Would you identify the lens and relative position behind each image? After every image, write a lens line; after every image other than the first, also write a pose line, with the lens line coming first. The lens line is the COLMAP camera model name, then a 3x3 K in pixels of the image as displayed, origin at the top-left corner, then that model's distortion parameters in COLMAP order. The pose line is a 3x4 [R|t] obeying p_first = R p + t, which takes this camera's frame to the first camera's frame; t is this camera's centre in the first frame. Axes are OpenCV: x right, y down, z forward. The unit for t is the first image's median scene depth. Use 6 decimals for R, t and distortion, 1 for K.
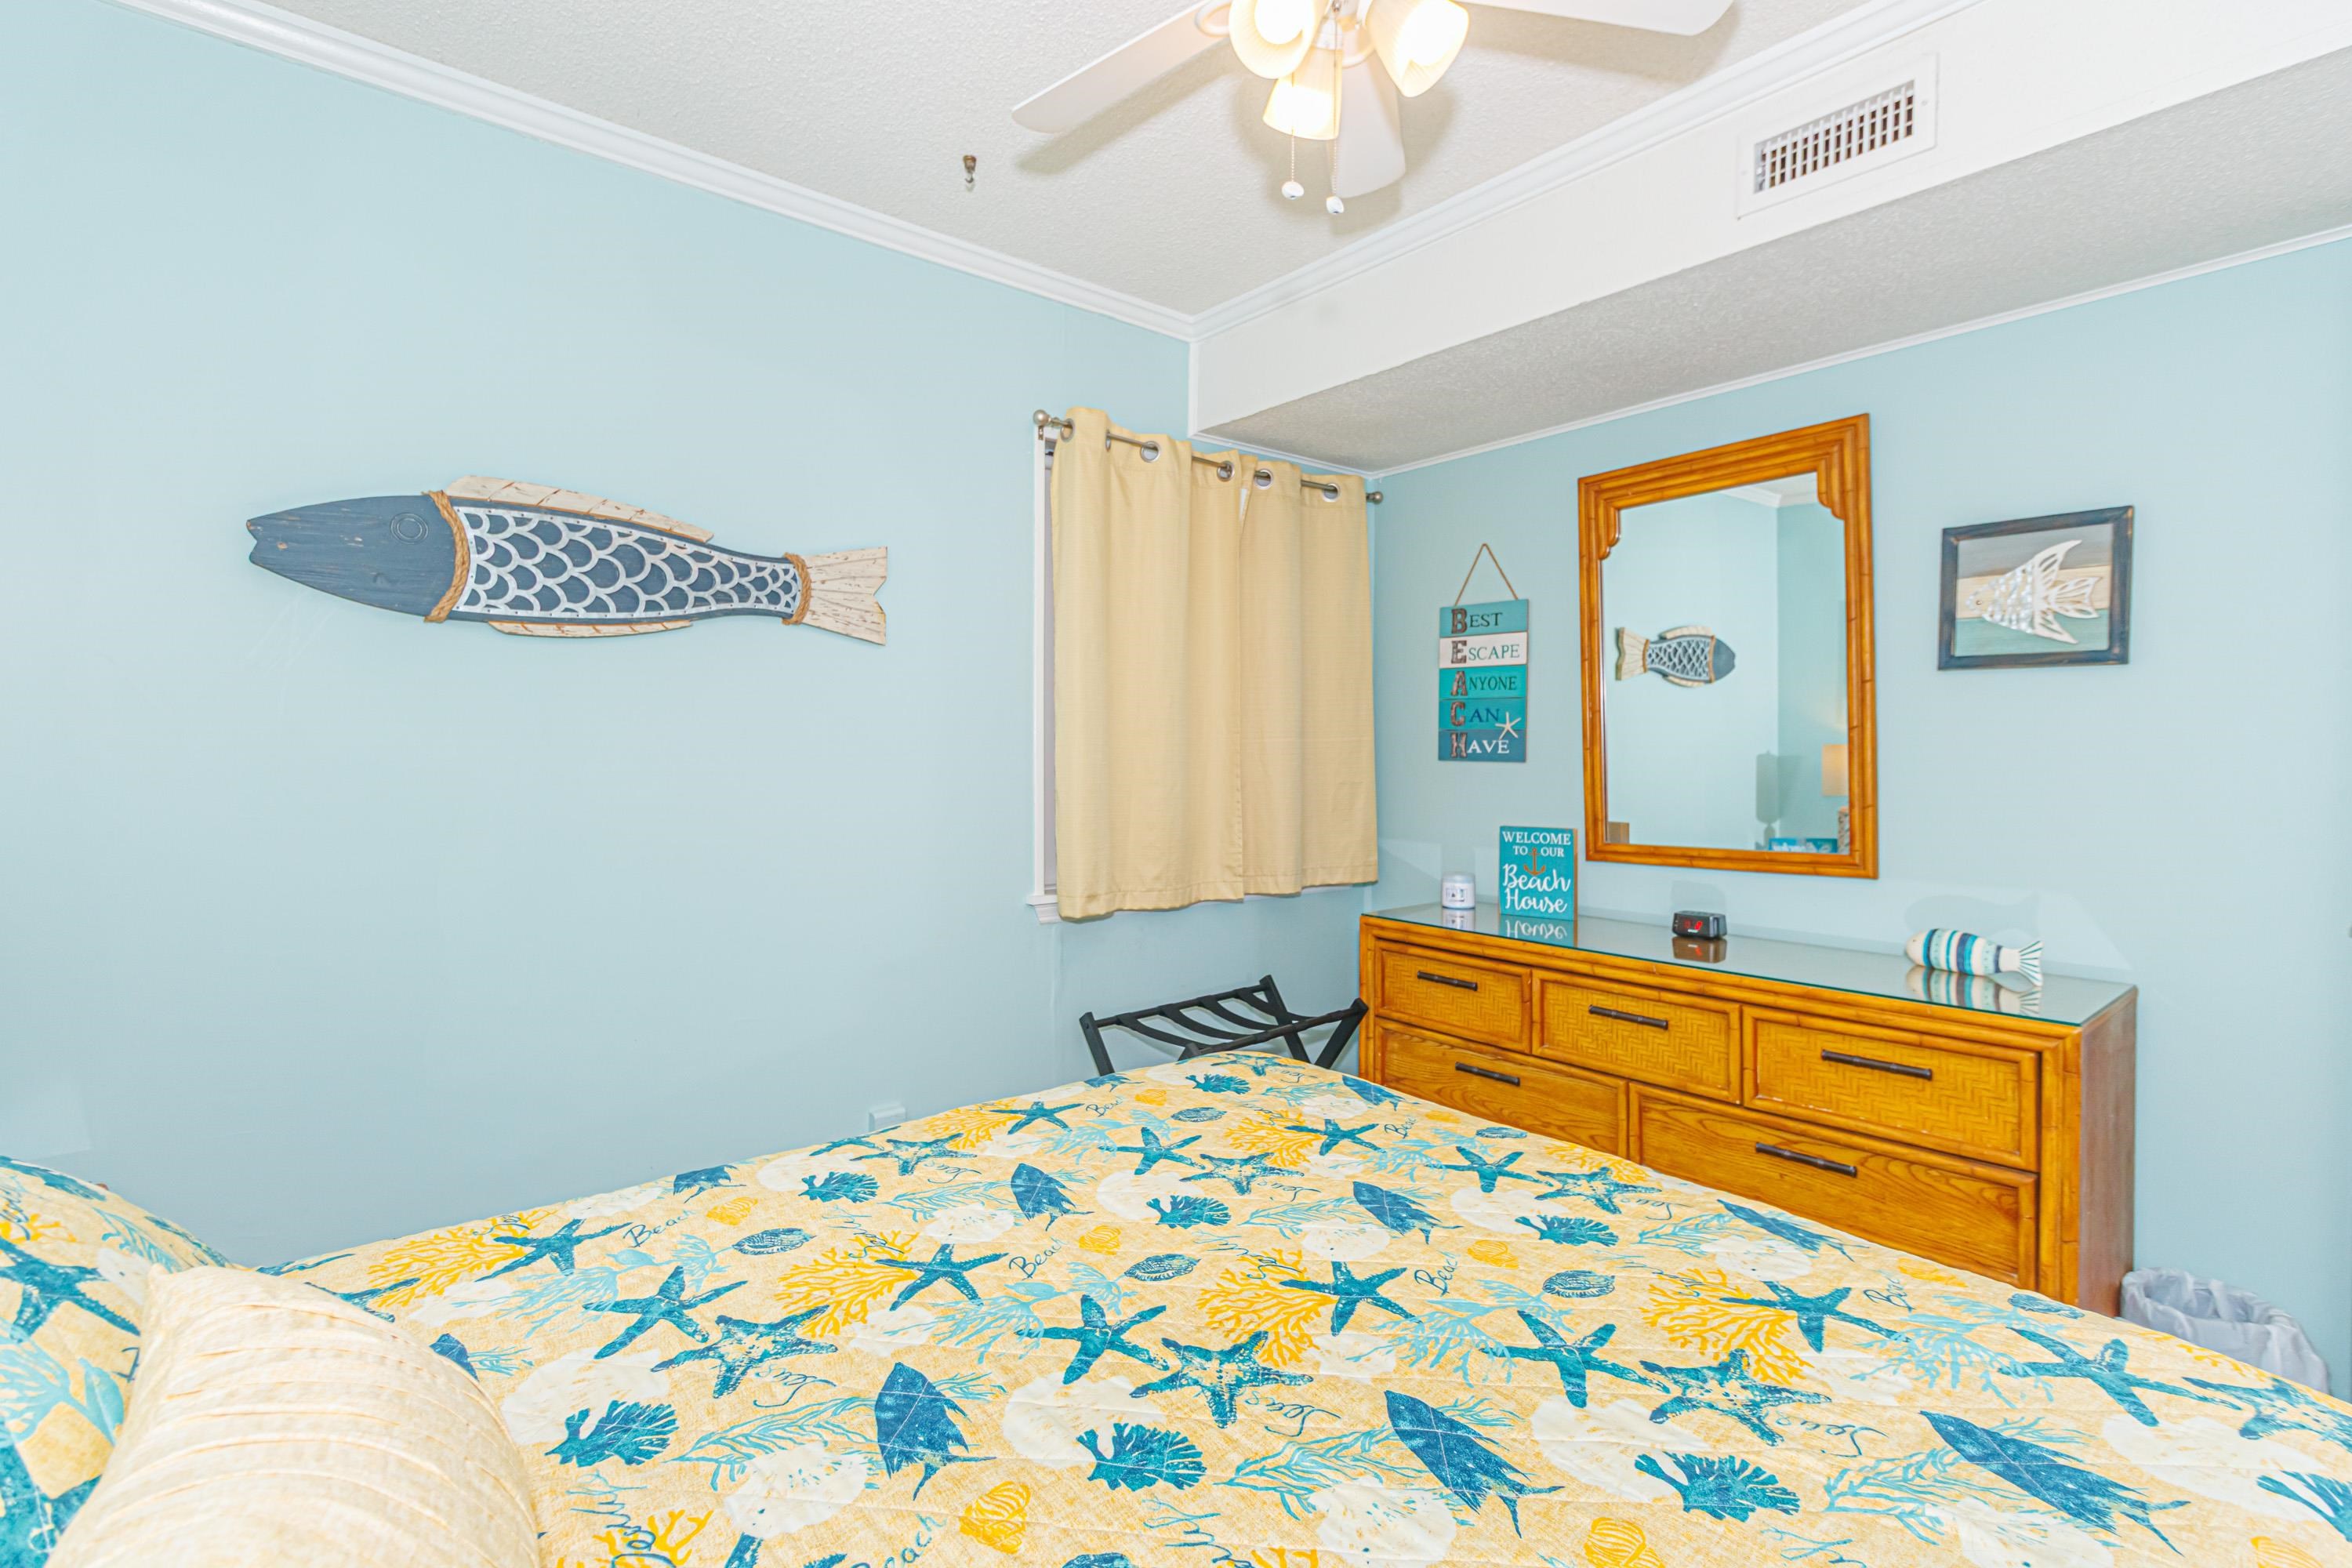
lens RADIAL K [[1095.0, 0, 1156.8], [0, 1095.0, 765.8], [0, 0, 1]] dist [0.001930, 0.000405]
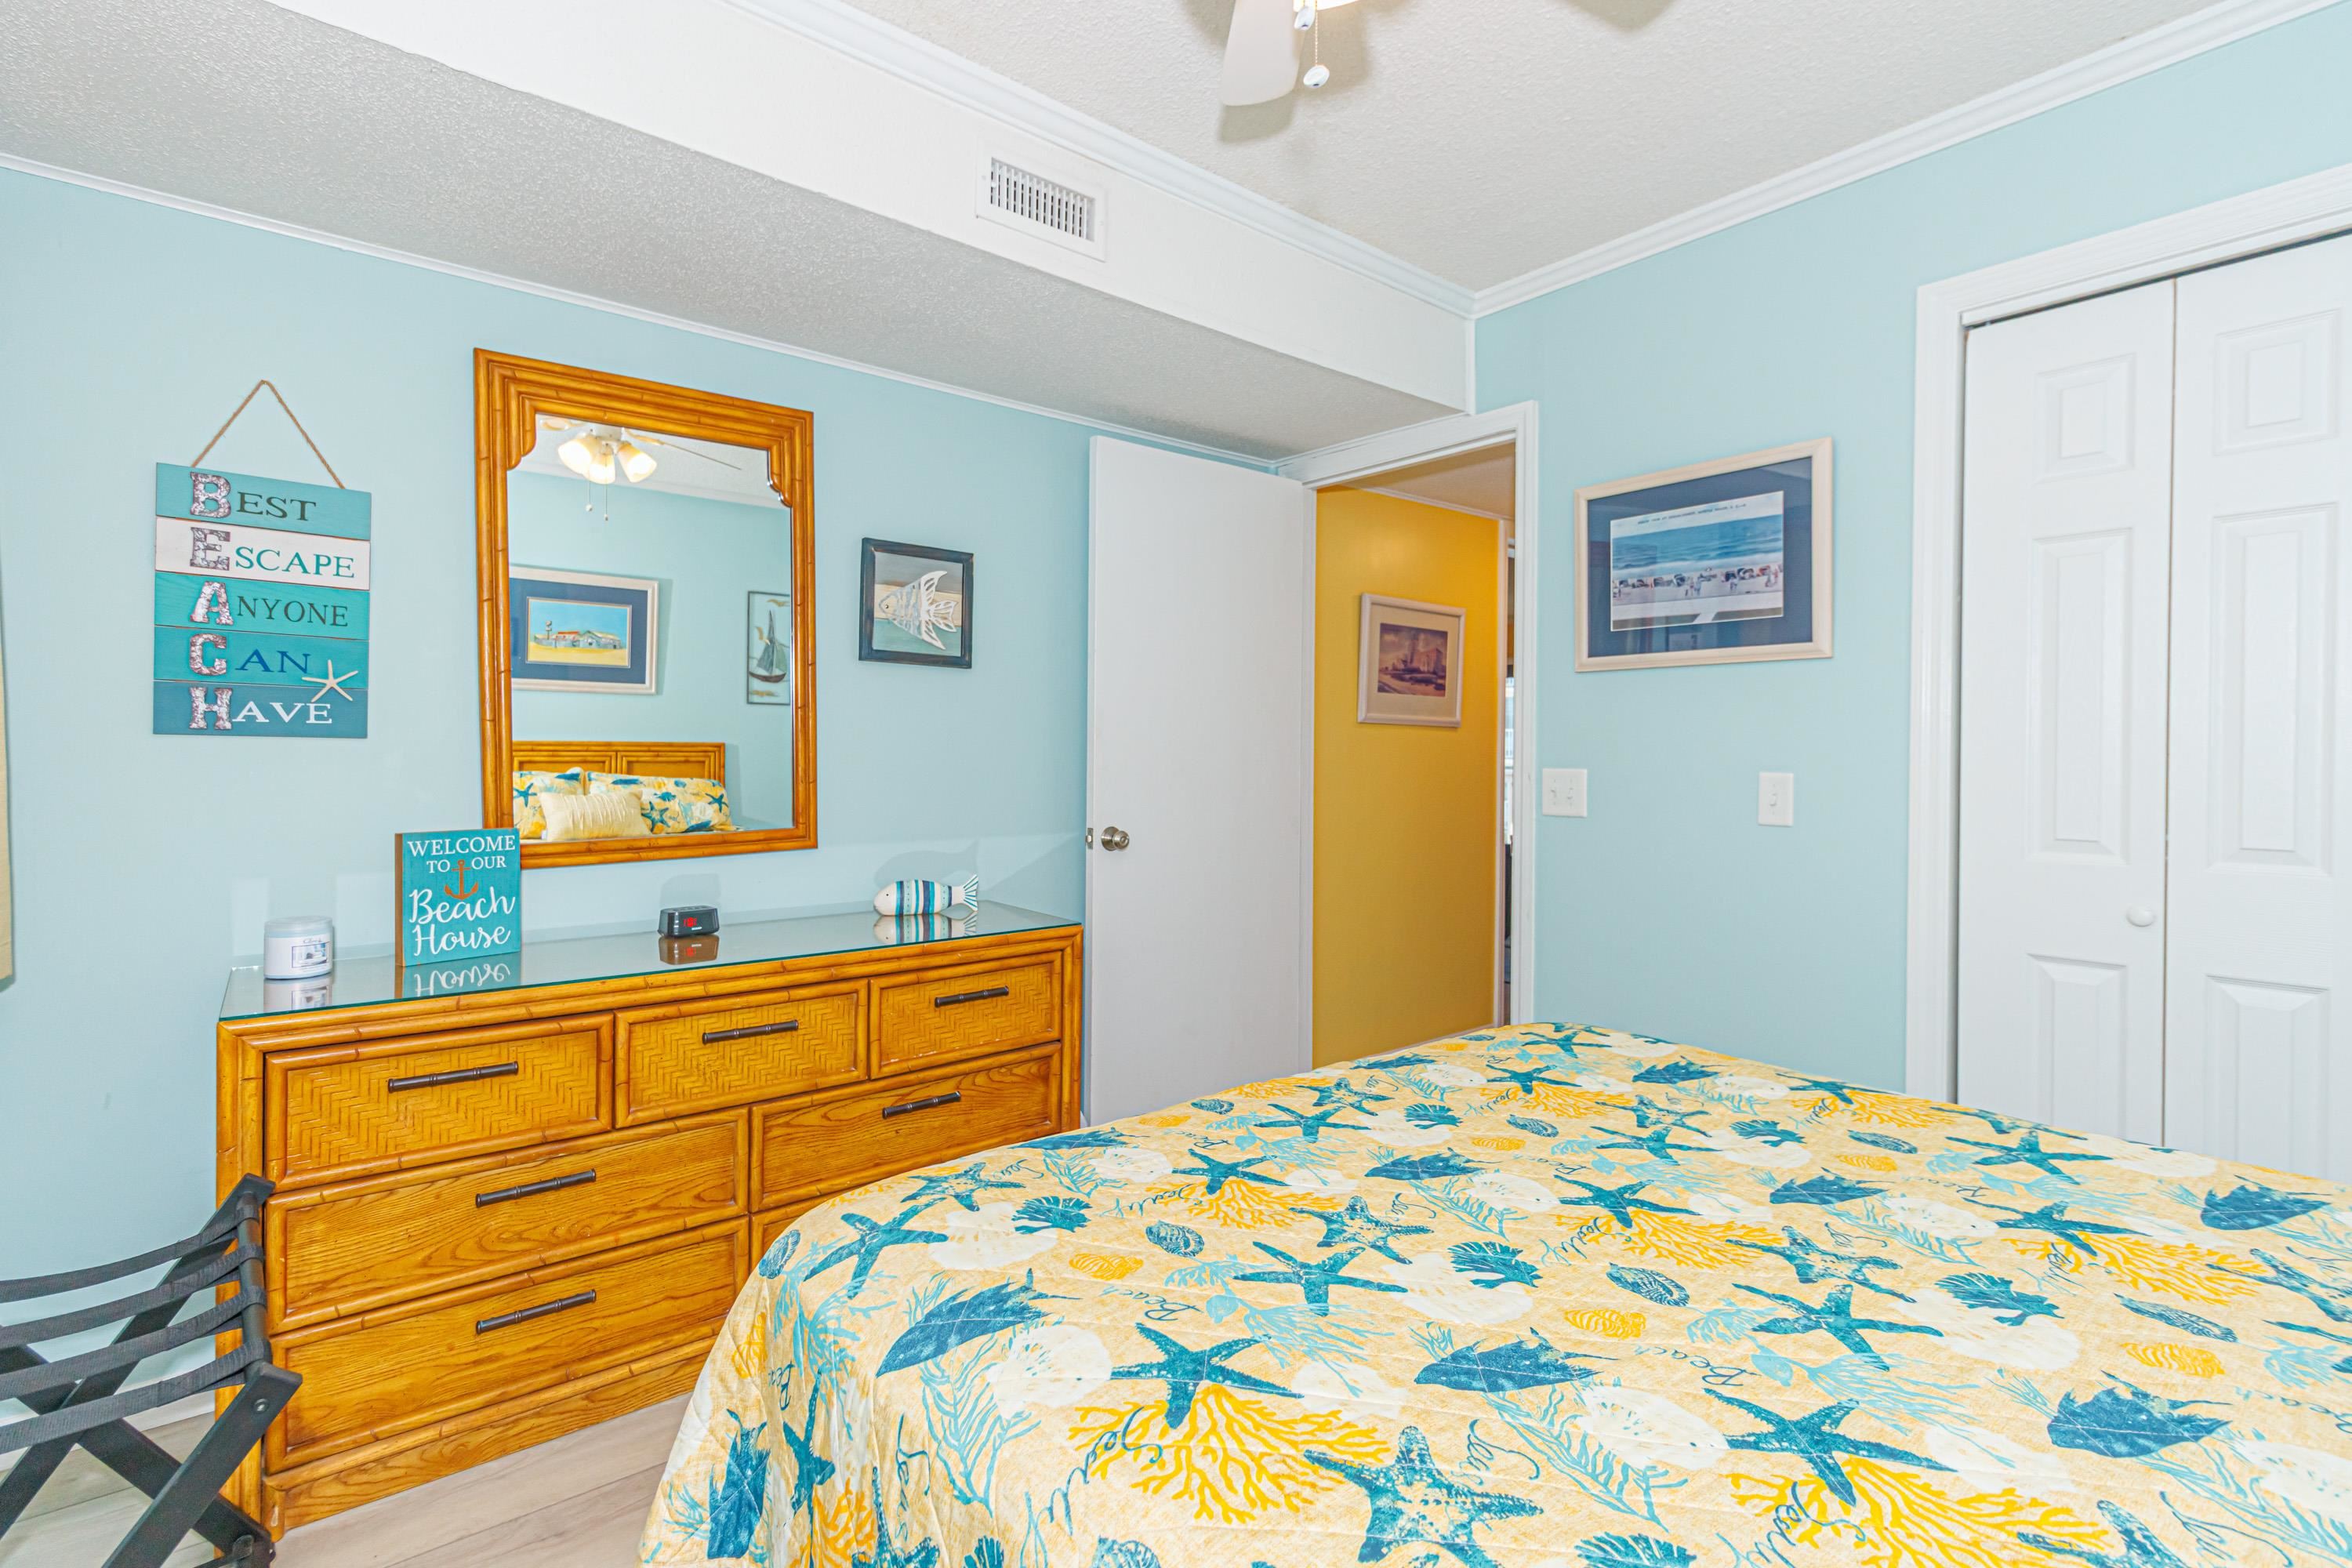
lens RADIAL K [[1085.2, 0, 1161.8], [0, 1085.2, 766.5], [0, 0, 1]] dist [0.003611, 0.000751]
pose [[0.001519, -0.012146, 0.999925, -0.415660], [0.009248, 0.999884, 0.012131, 0.013406], [-0.999956, 0.009228, 0.001631, 0.666532]]
